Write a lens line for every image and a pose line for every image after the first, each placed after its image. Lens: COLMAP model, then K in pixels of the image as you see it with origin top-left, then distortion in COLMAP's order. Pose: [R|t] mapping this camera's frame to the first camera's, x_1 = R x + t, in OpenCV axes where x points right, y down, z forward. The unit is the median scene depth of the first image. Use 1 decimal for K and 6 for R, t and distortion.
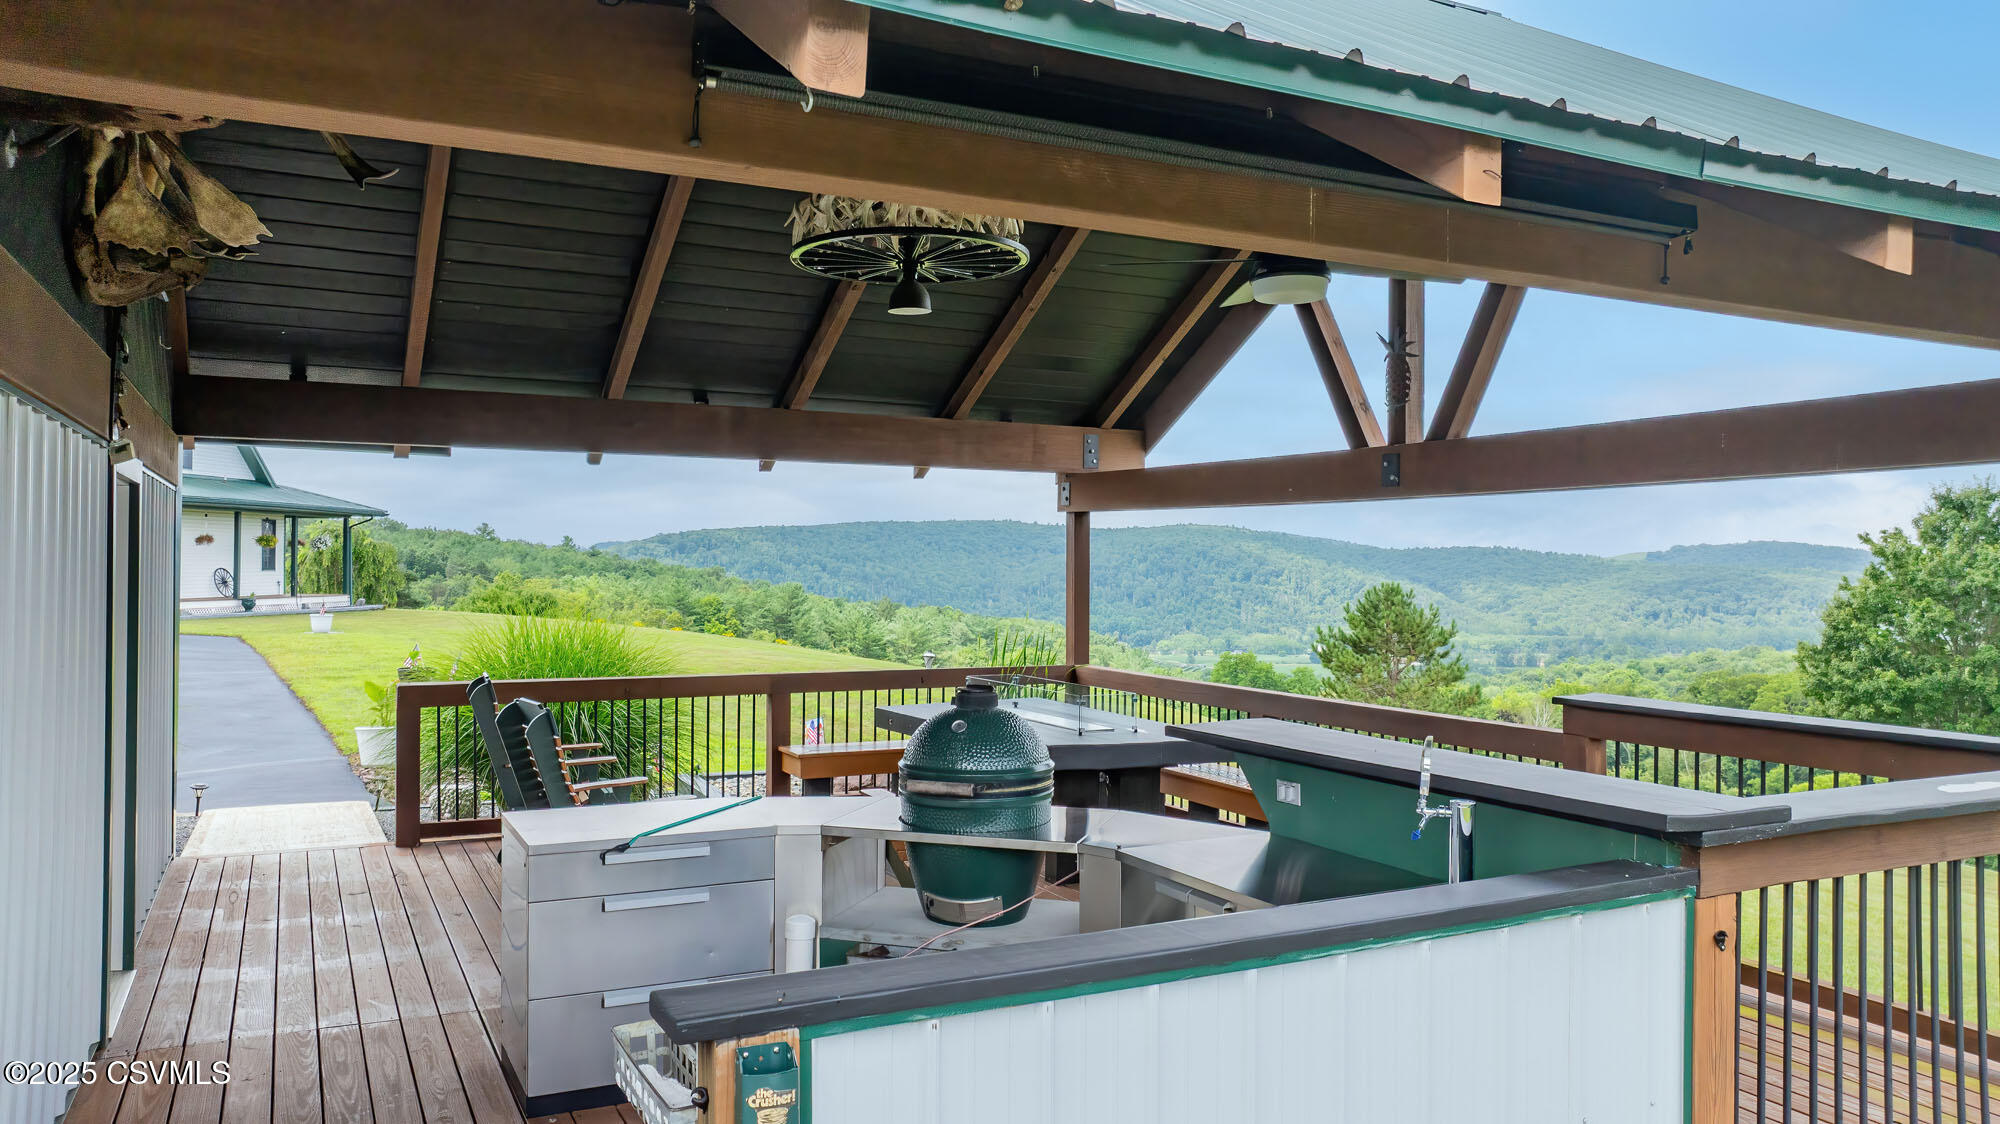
lens RADIAL K [[1408.3, 0, 1001.0], [0, 1408.3, 552.9], [0, 0, 1]] dist [-0.044344, 0.045529]
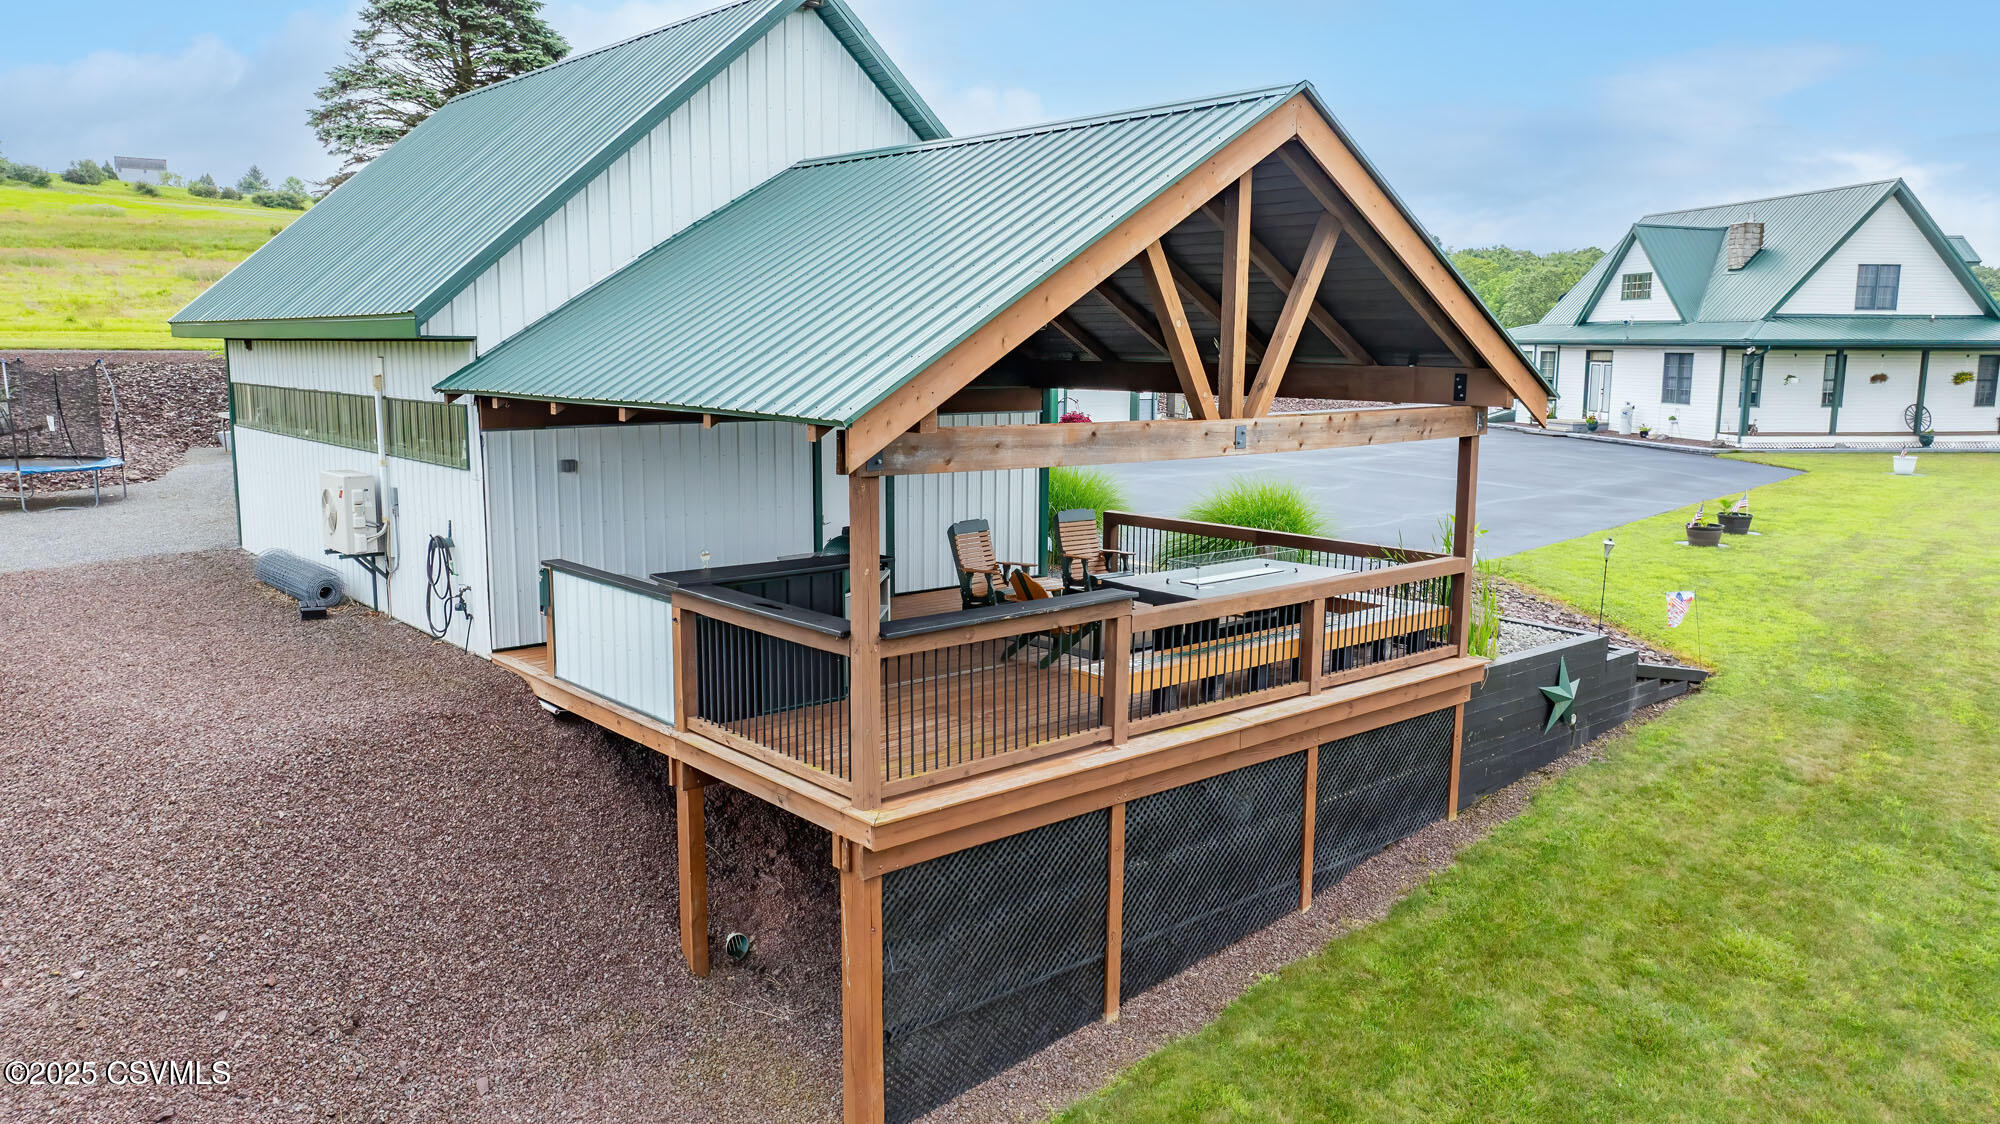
lens RADIAL K [[1408.3, 0, 1001.0], [0, 1408.3, 552.9], [0, 0, 1]] dist [-0.044344, 0.045529]
pose [[0.237928, 0.134410, -0.961938, 1.188662], [0.002694, 0.990284, 0.139037, -0.101986], [0.971279, -0.035672, 0.235254, 0.303801]]
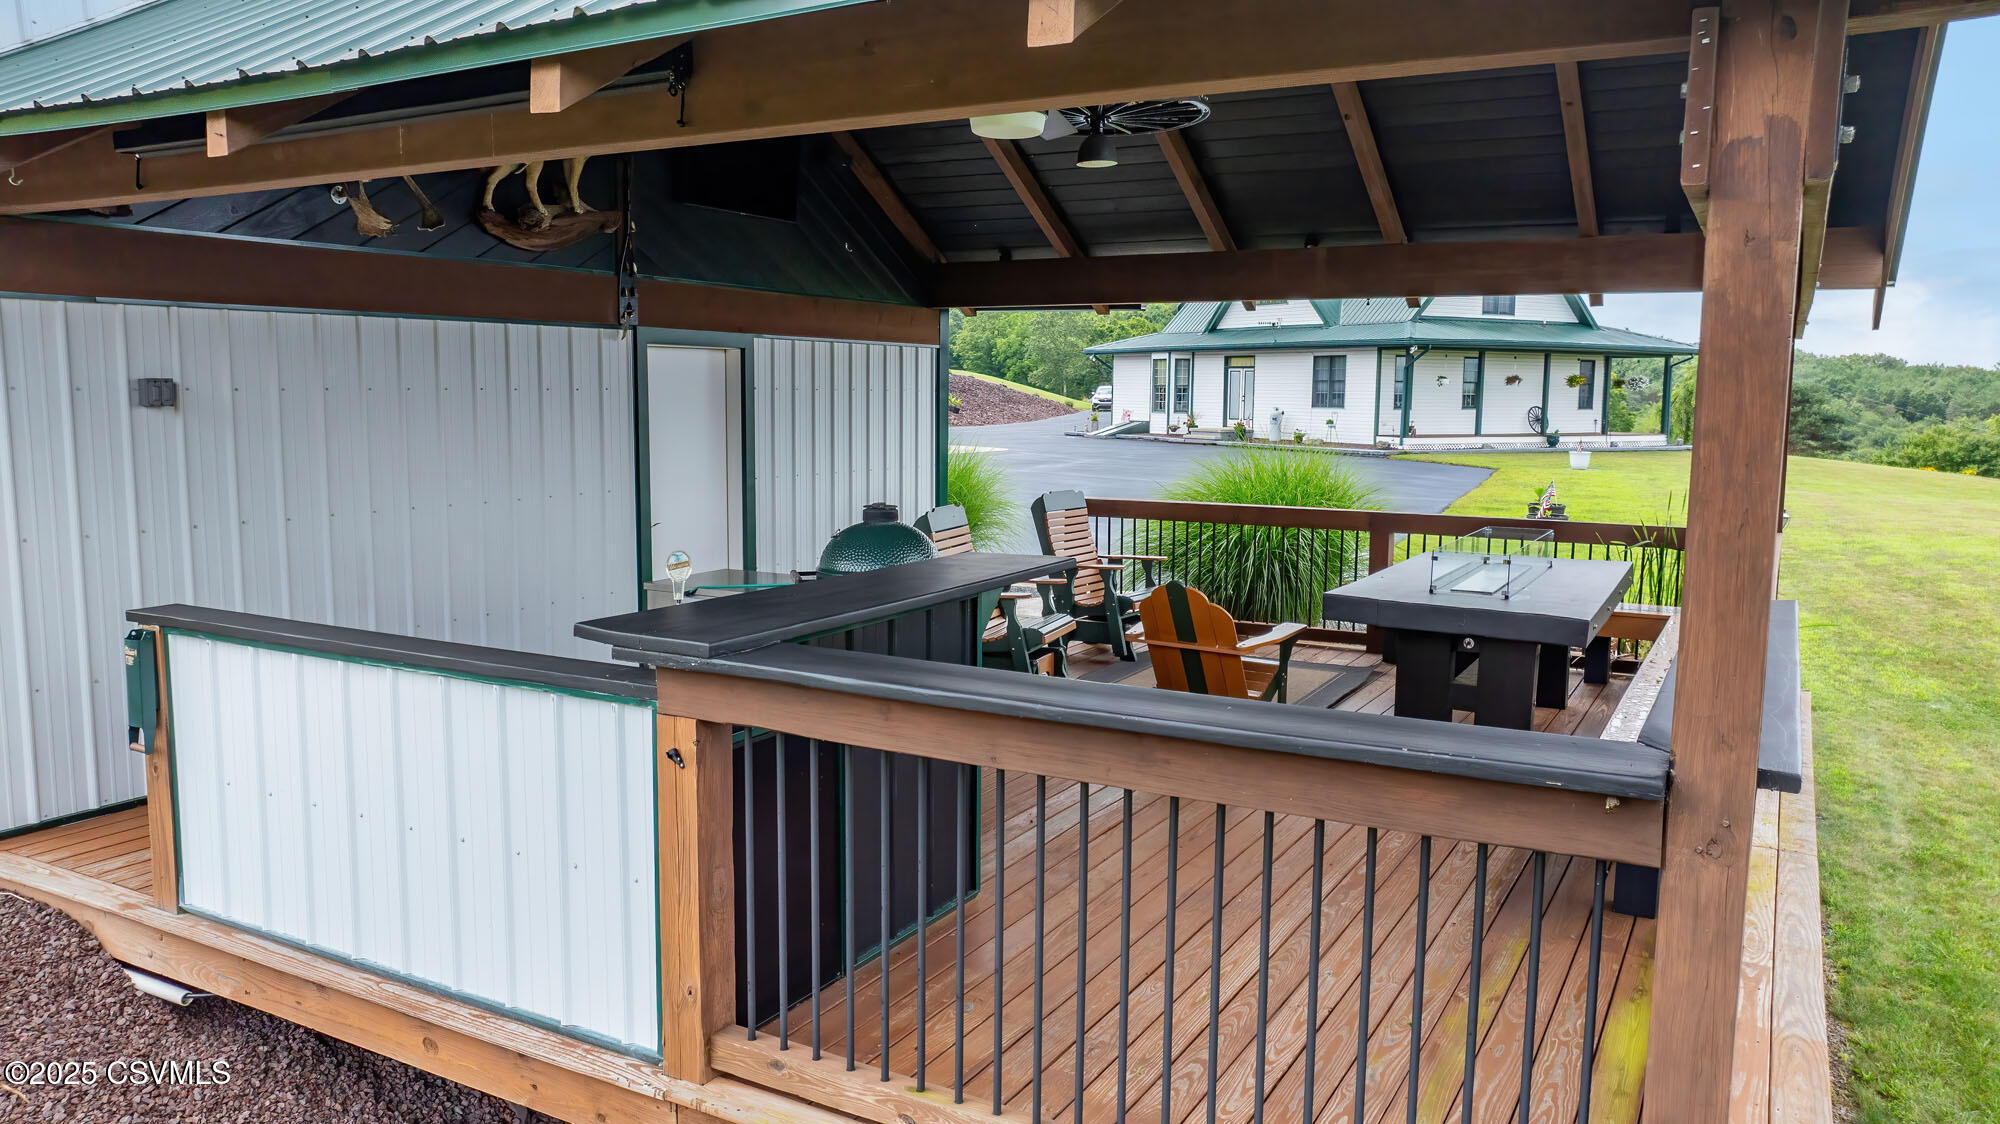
lens RADIAL K [[1406.0, 0, 995.2], [0, 1406.0, 569.6], [0, 0, 1]] dist [-0.046688, 0.044481]
pose [[0.548839, 0.102325, -0.829641, 0.482116], [0.003229, 0.992213, 0.124512, 0.000234], [0.835922, -0.071016, 0.544235, 0.197062]]
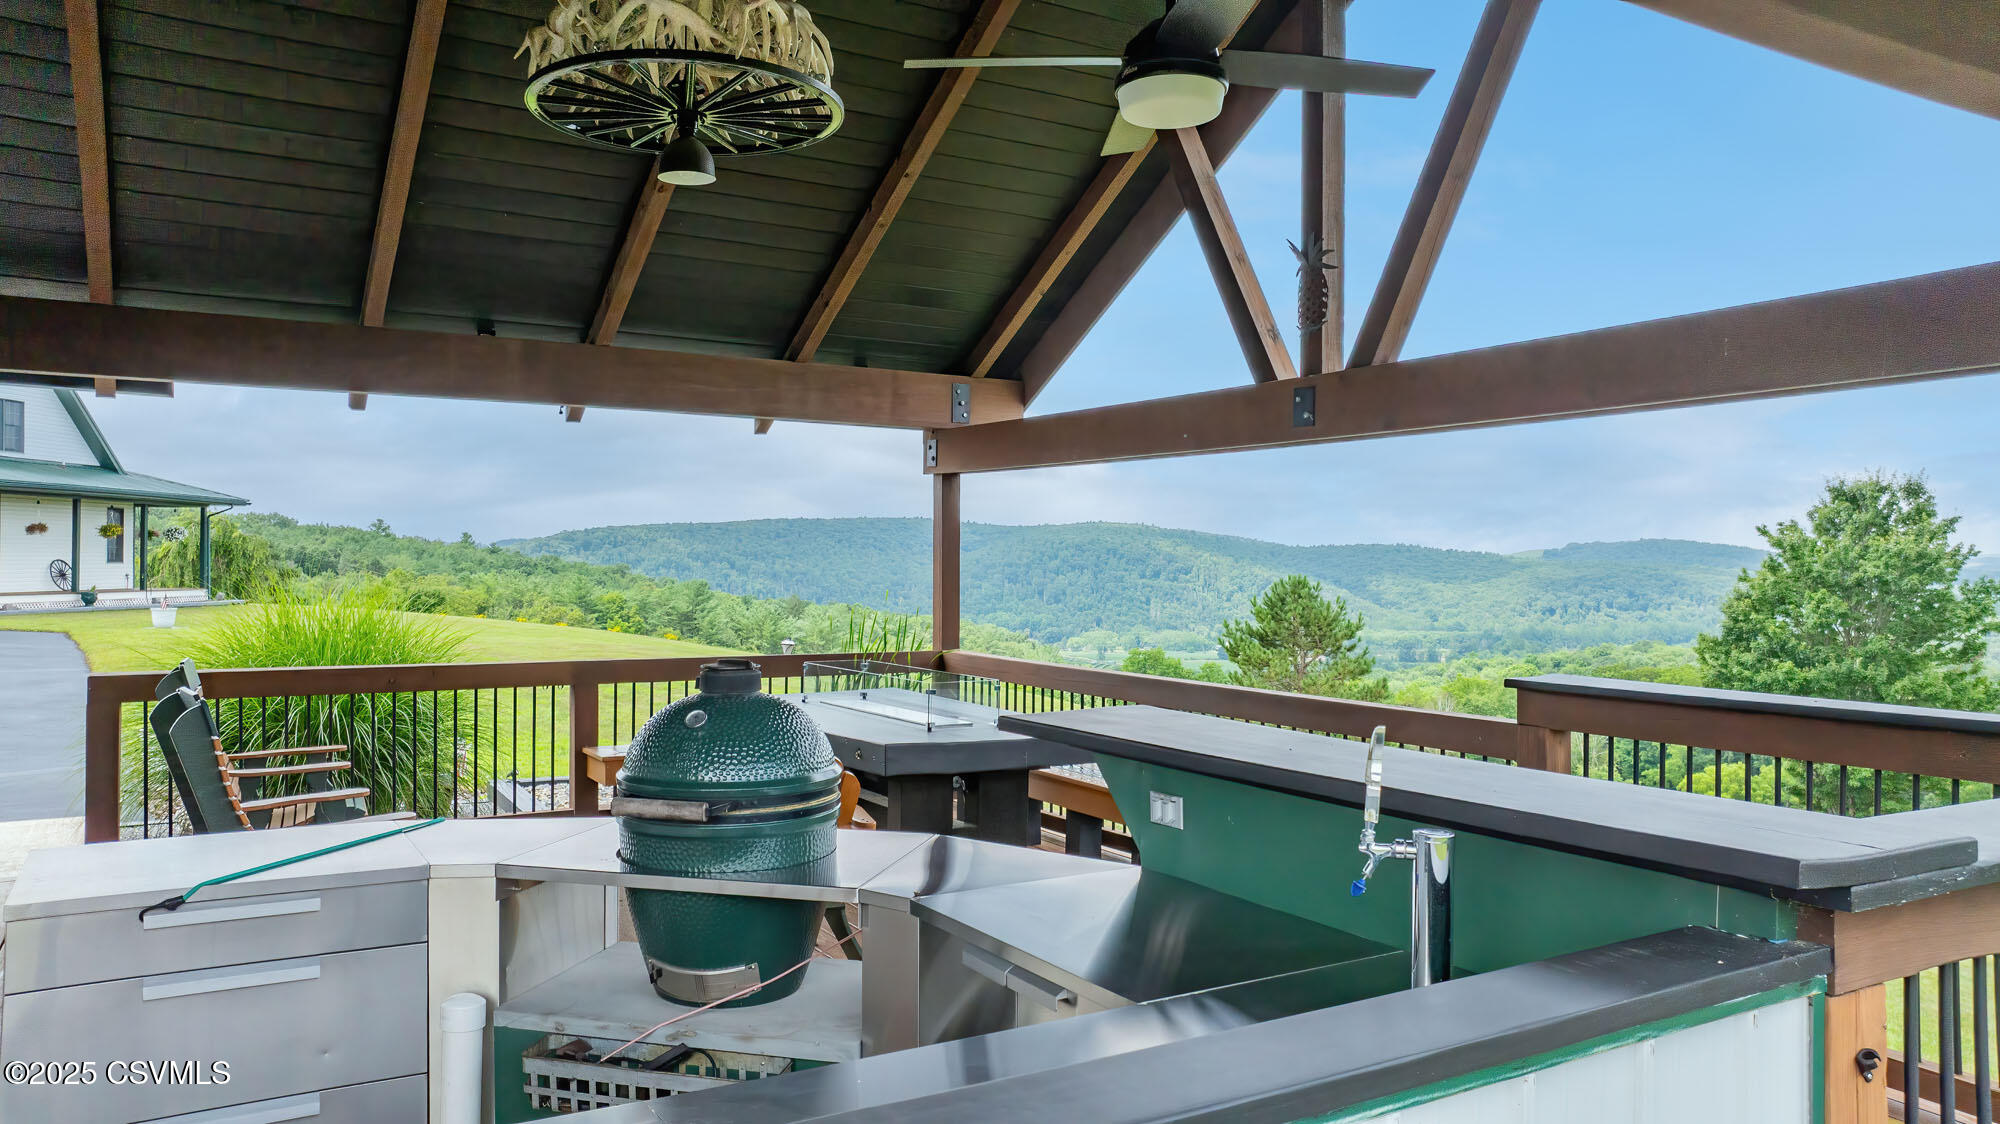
lens RADIAL K [[1408.3, 0, 1001.0], [0, 1408.3, 552.9], [0, 0, 1]] dist [-0.044344, 0.045529]
pose [[0.997998, -0.000088, 0.063249, 0.033687], [-0.000029, 0.999998, 0.001853, 0.017861], [-0.063249, -0.001851, 0.997996, 0.132615]]
